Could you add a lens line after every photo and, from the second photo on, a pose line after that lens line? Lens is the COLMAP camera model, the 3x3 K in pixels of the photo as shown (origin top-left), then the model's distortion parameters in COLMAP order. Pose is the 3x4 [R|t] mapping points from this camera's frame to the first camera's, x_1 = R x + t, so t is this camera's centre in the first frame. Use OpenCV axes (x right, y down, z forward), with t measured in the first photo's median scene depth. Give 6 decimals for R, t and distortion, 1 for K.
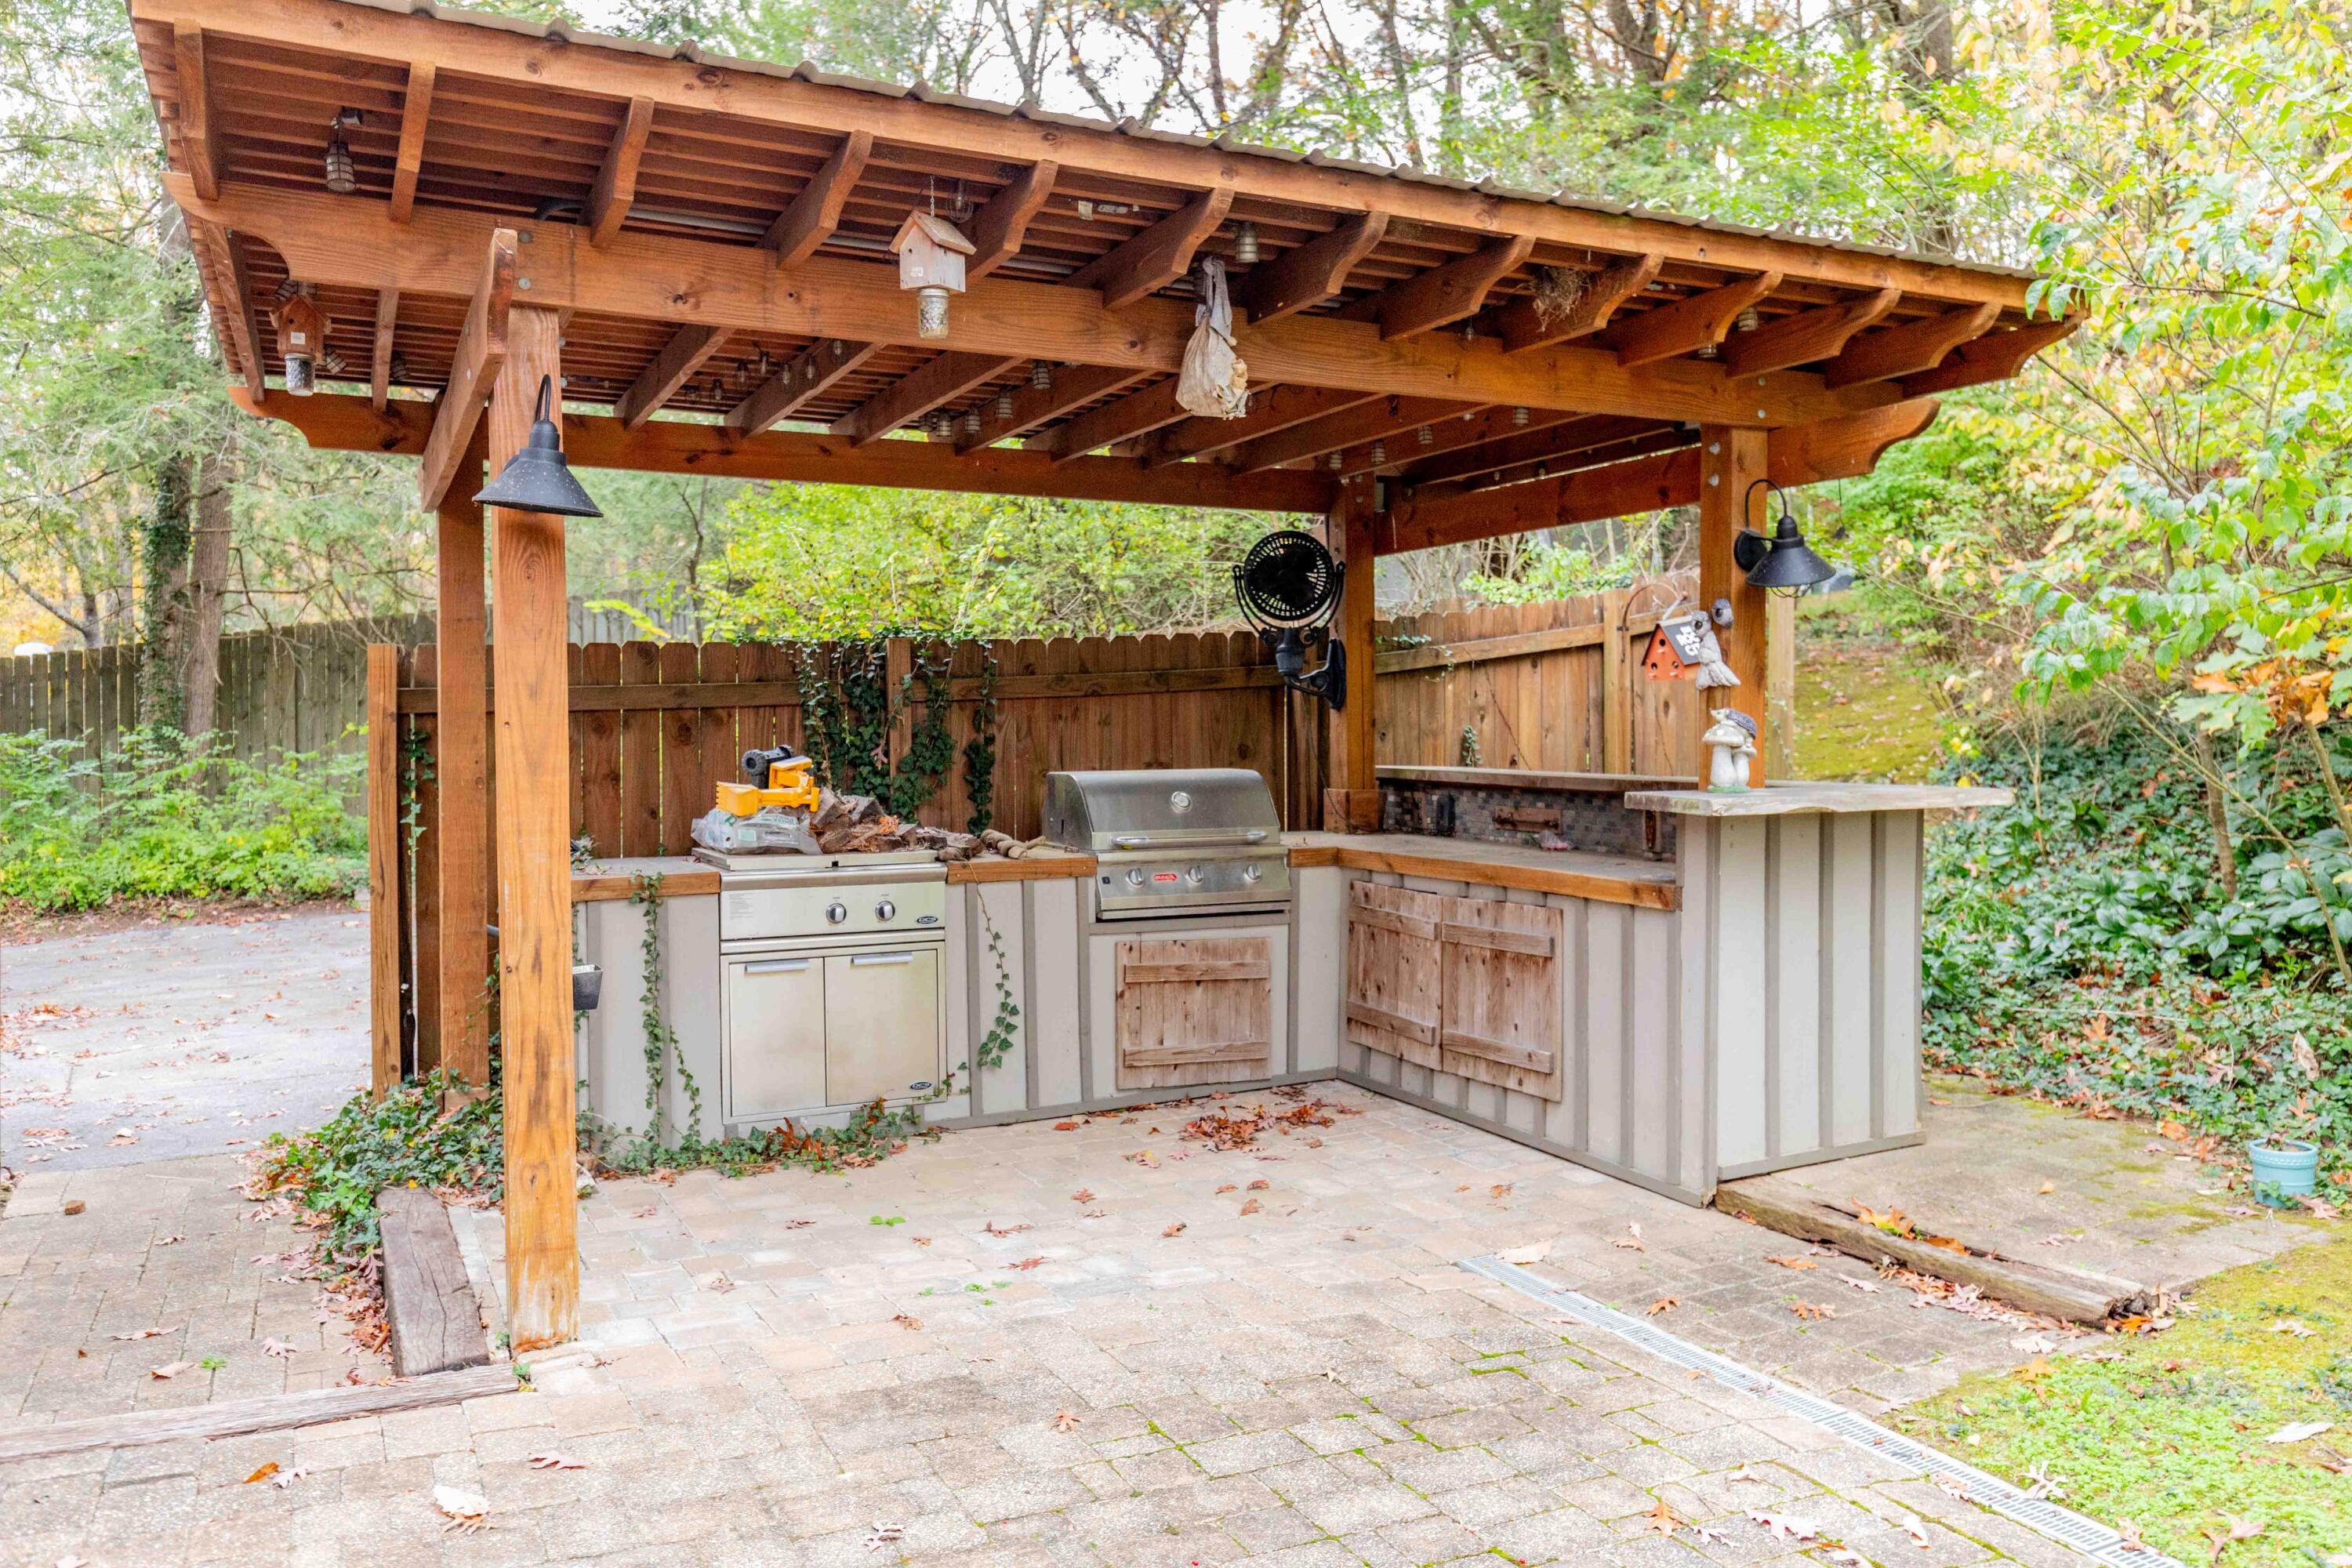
lens RADIAL K [[1814.0, 0, 1176.0], [0, 1814.0, 784.0], [0, 0, 1]] dist [-0.004086, -0.000707]
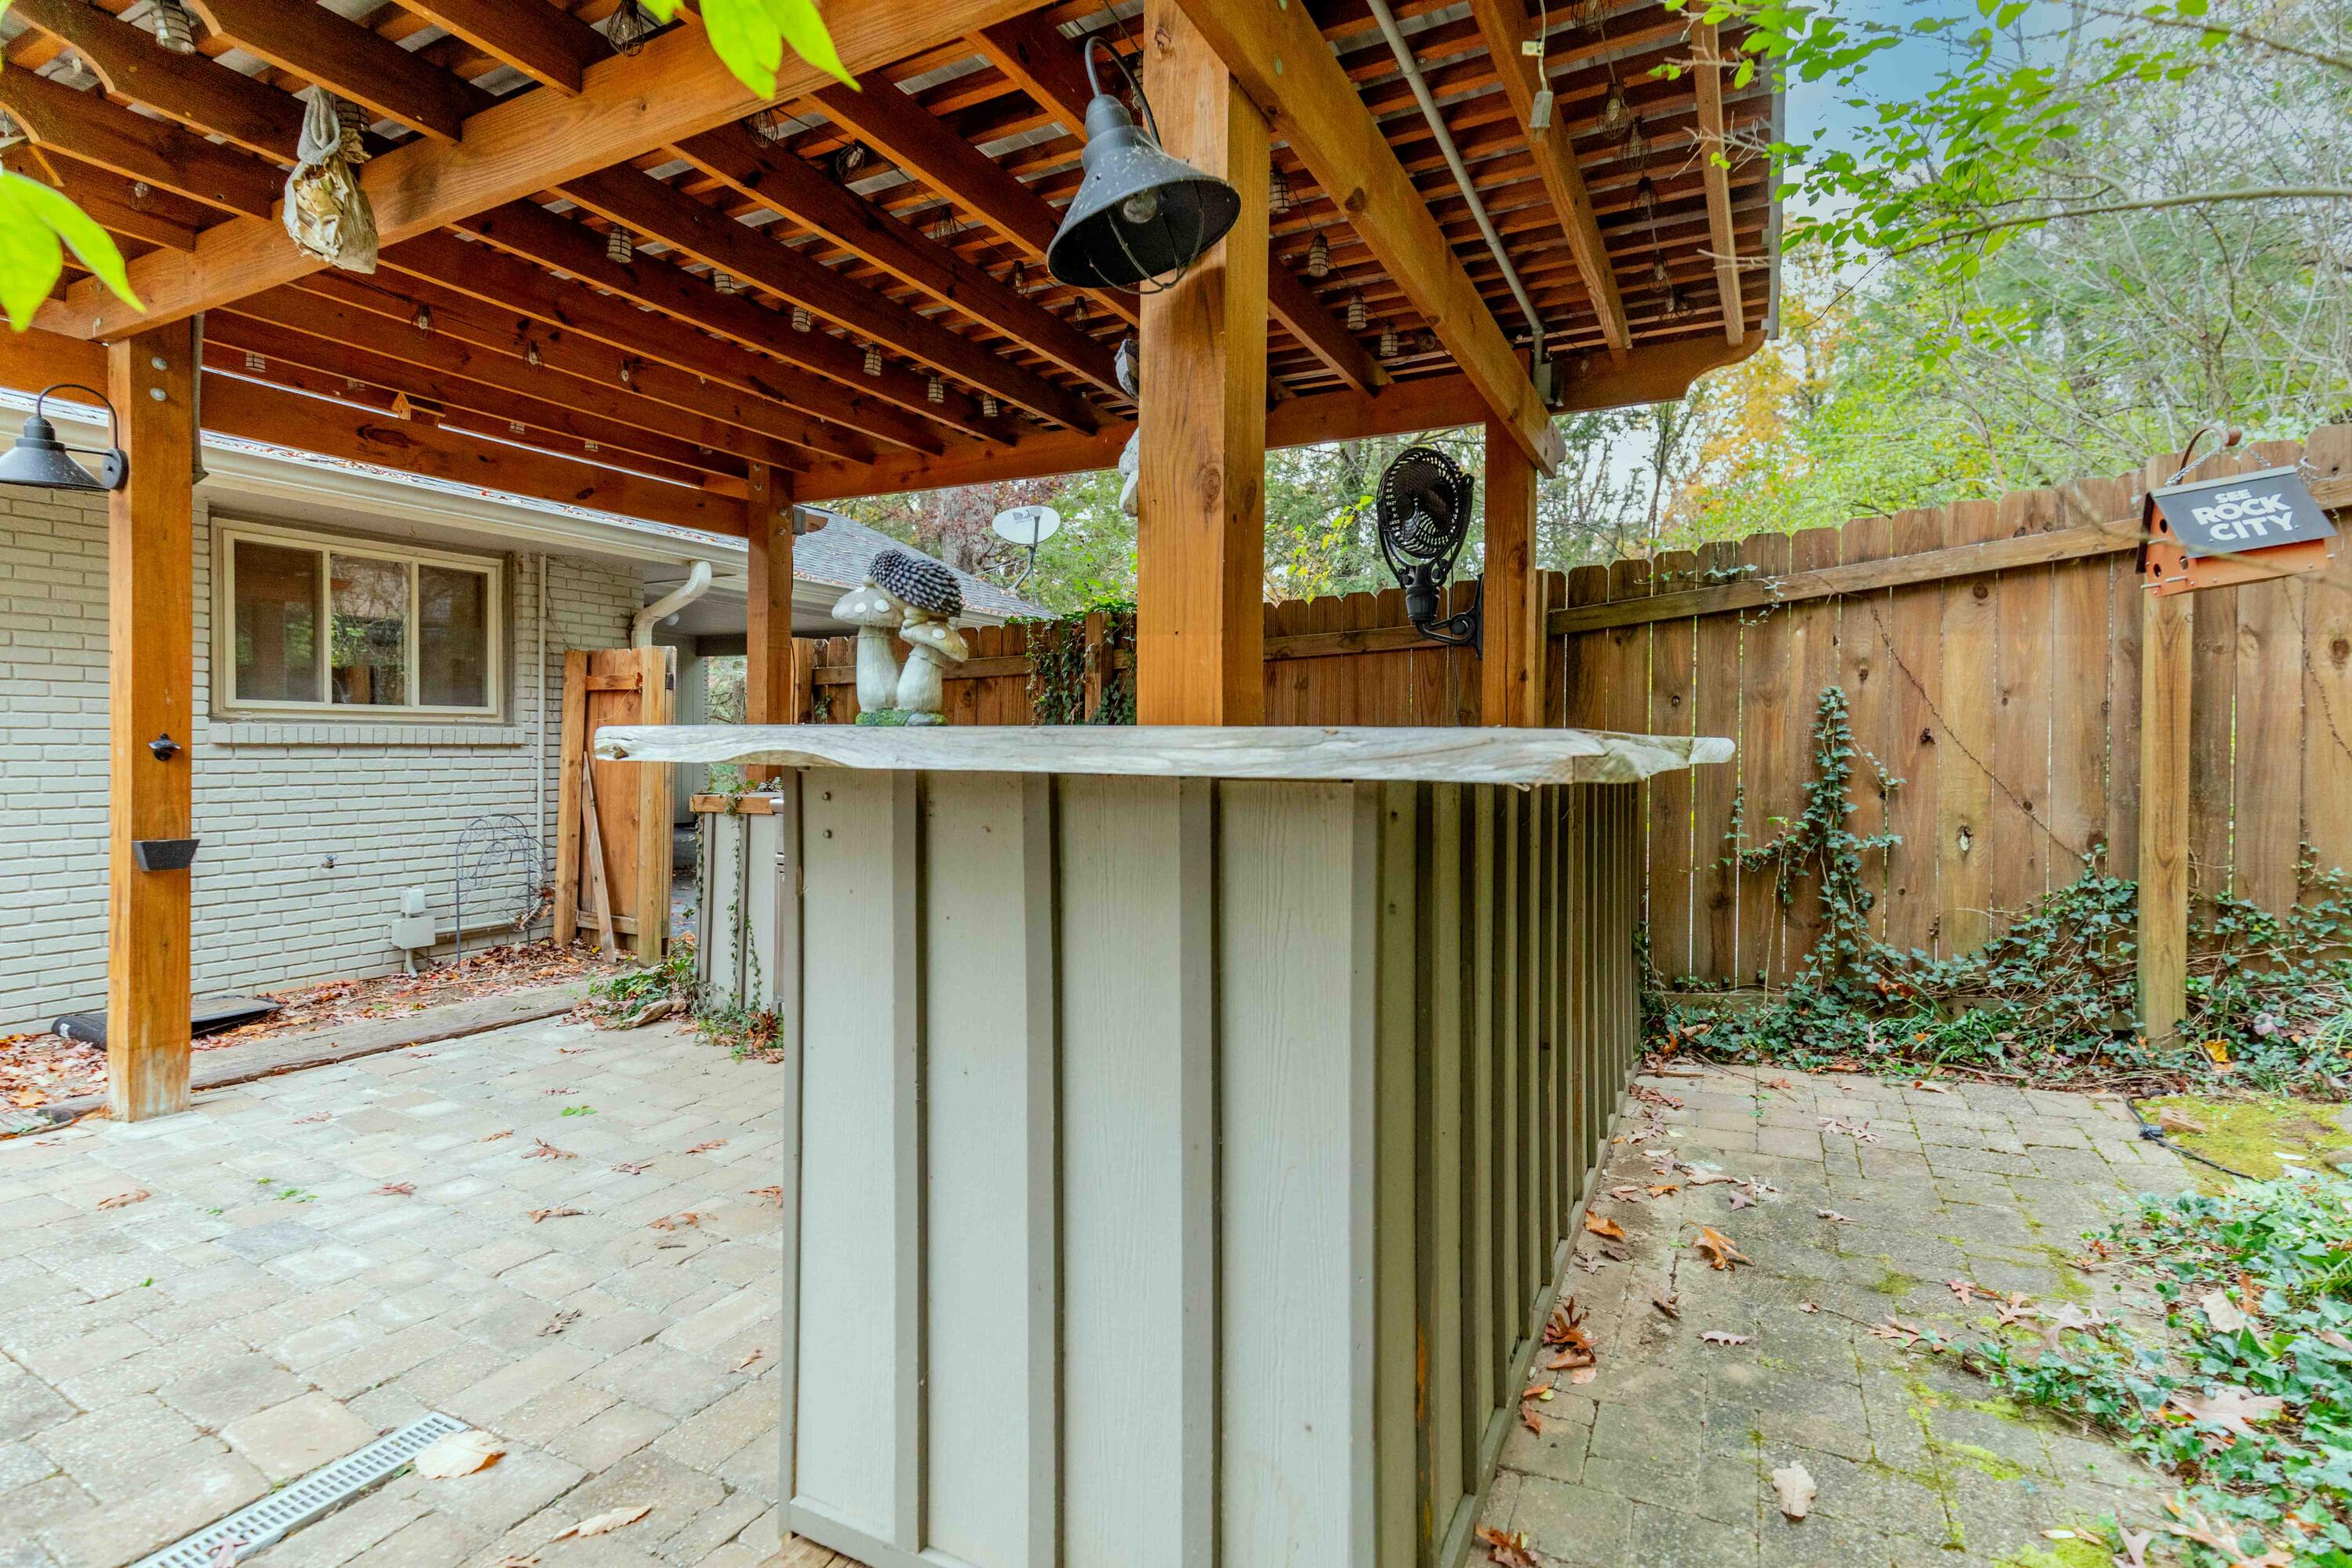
lens RADIAL K [[1083.1, 0, 1177.9], [0, 1083.1, 746.0], [0, 0, 1]] dist [0.008735, -0.000059]
pose [[0.582218, 0.017470, -0.812845, 0.612744], [-0.041741, 0.999093, -0.008424, 0.009001], [0.811960, 0.038833, 0.582420, 0.938404]]
